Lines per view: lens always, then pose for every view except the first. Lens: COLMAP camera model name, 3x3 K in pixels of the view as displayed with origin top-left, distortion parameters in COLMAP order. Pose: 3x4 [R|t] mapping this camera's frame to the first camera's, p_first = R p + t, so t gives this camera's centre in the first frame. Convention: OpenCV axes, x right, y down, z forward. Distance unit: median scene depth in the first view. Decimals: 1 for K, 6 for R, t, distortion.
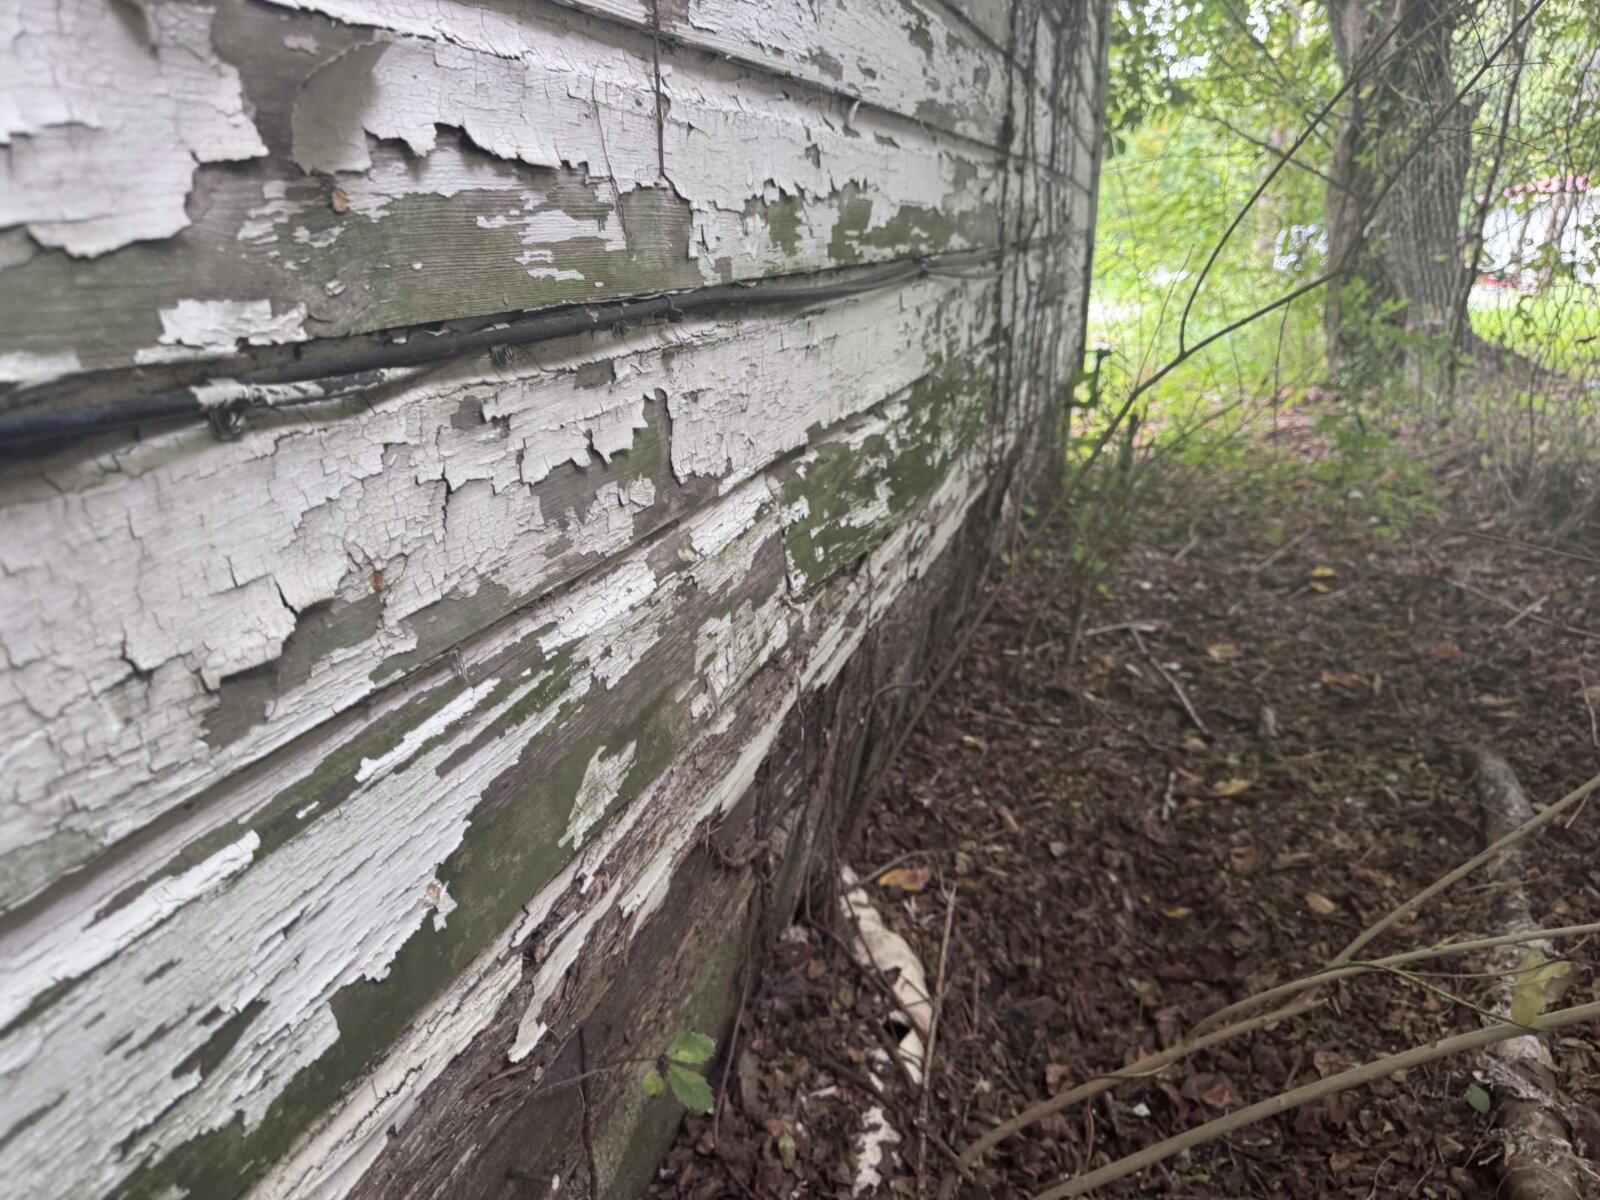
lens RADIAL K [[1106.1, 0, 807.1], [0, 1106.1, 594.4], [0, 0, 1]] dist [0.010181, -0.004709]
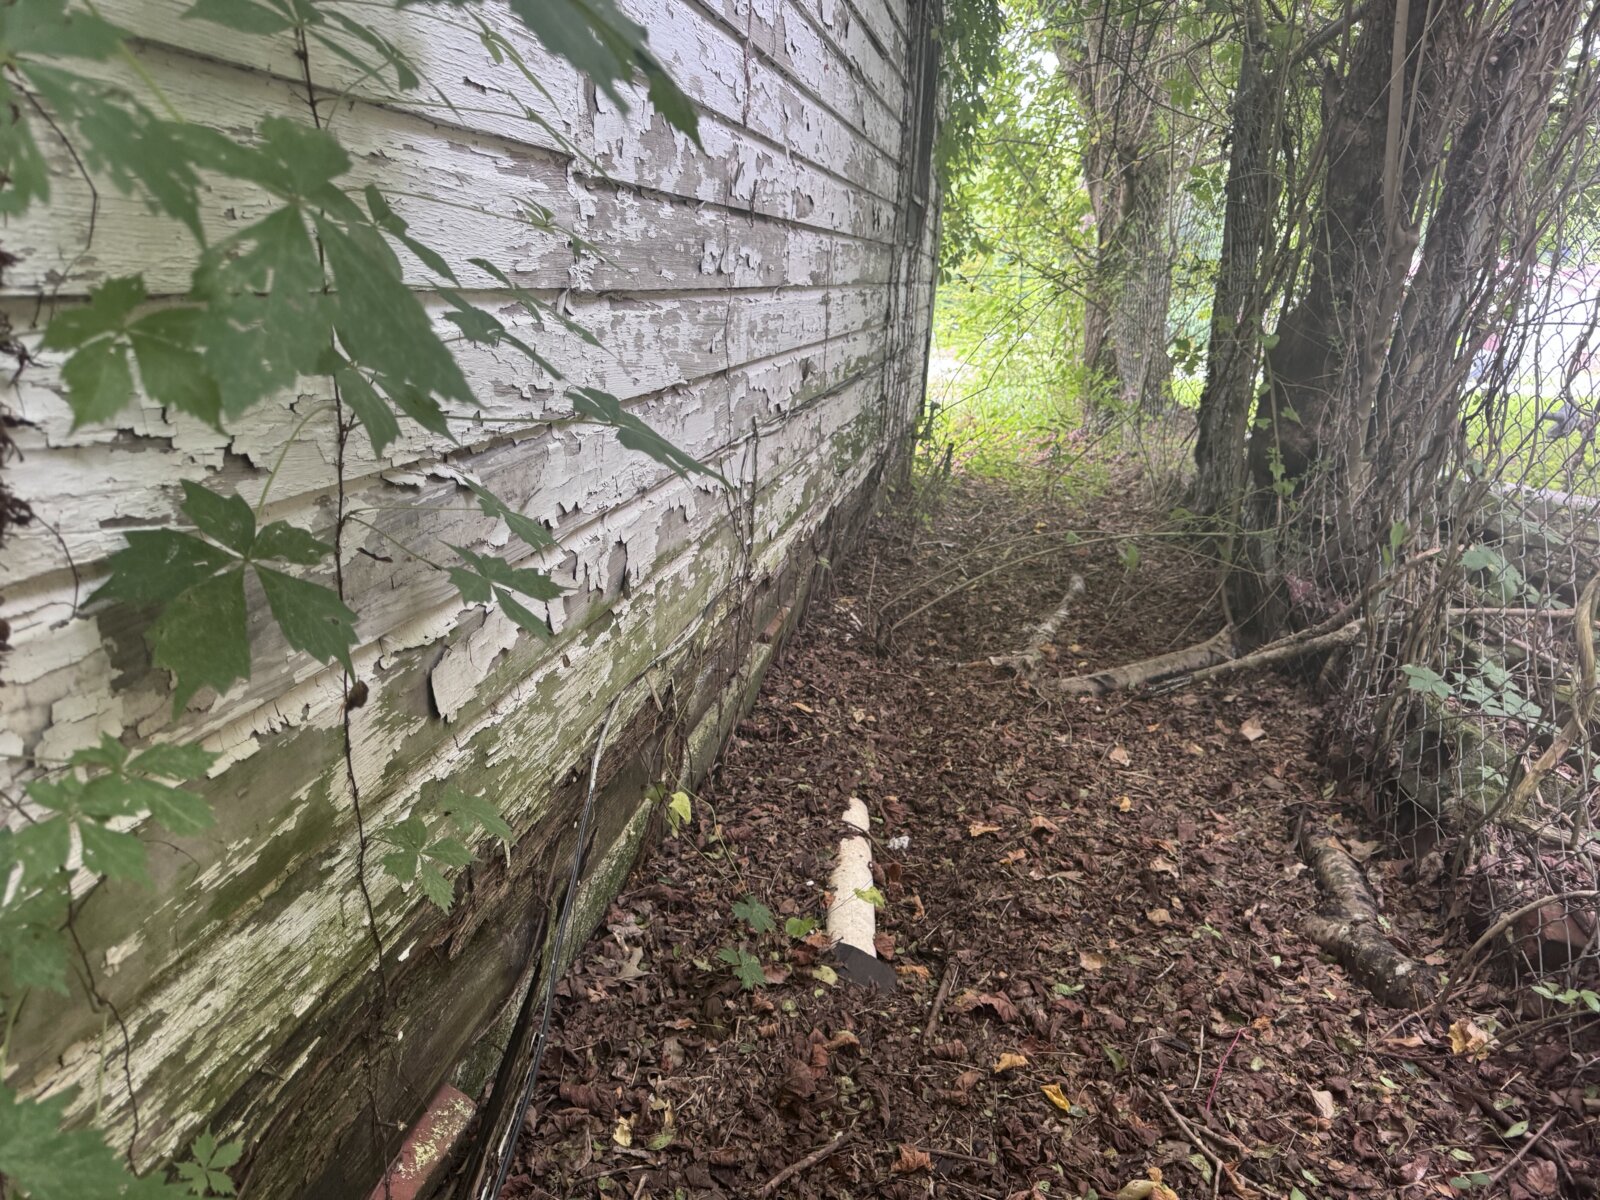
lens RADIAL K [[1106.1, 0, 795.0], [0, 1106.1, 614.9], [0, 0, 1]] dist [0.010181, -0.004709]
pose [[0.992258, 0.018386, 0.122824, -0.141041], [-0.016369, 0.999714, -0.017413, 0.130309], [-0.123109, 0.015267, 0.992276, -0.628447]]
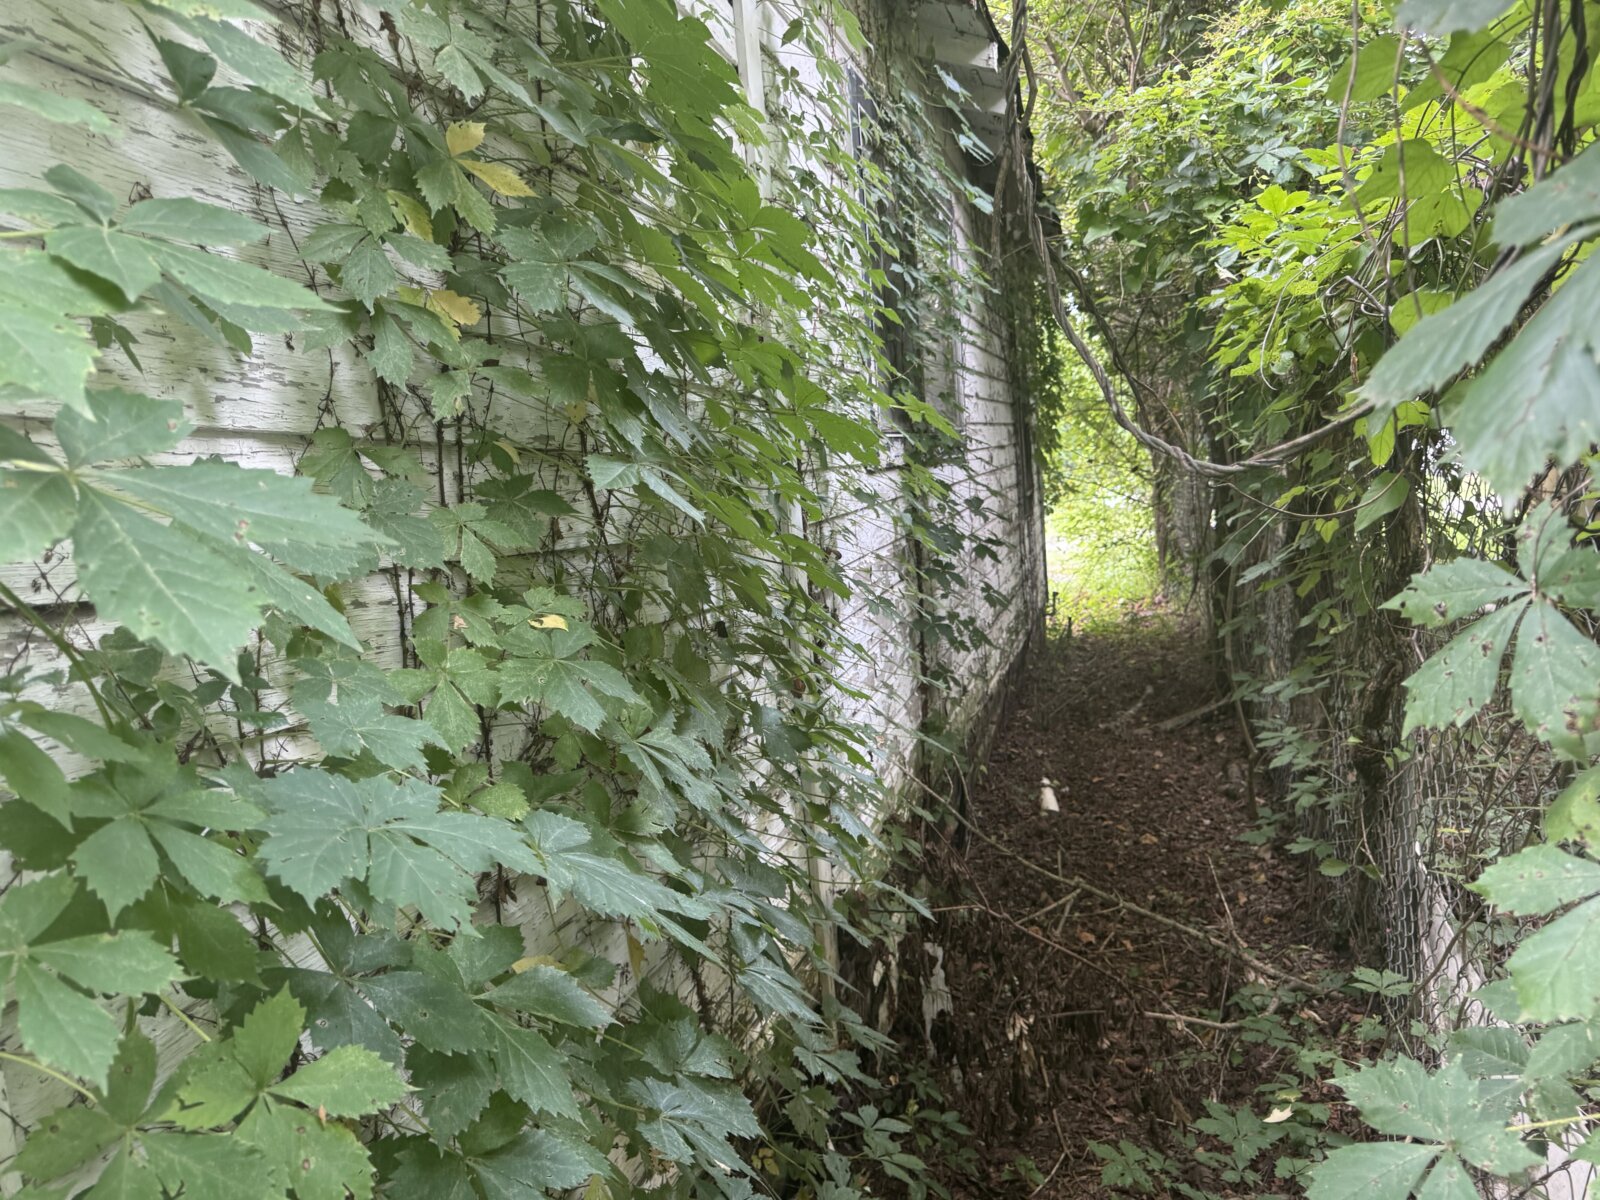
lens RADIAL K [[1106.1, 0, 790.7], [0, 1106.1, 596.7], [0, 0, 1]] dist [0.010181, -0.004709]
pose [[0.996377, -0.085007, 0.002697, -0.361739], [0.083820, 0.976099, -0.200512, 0.257344], [0.014413, 0.200012, 0.979688, -1.568633]]
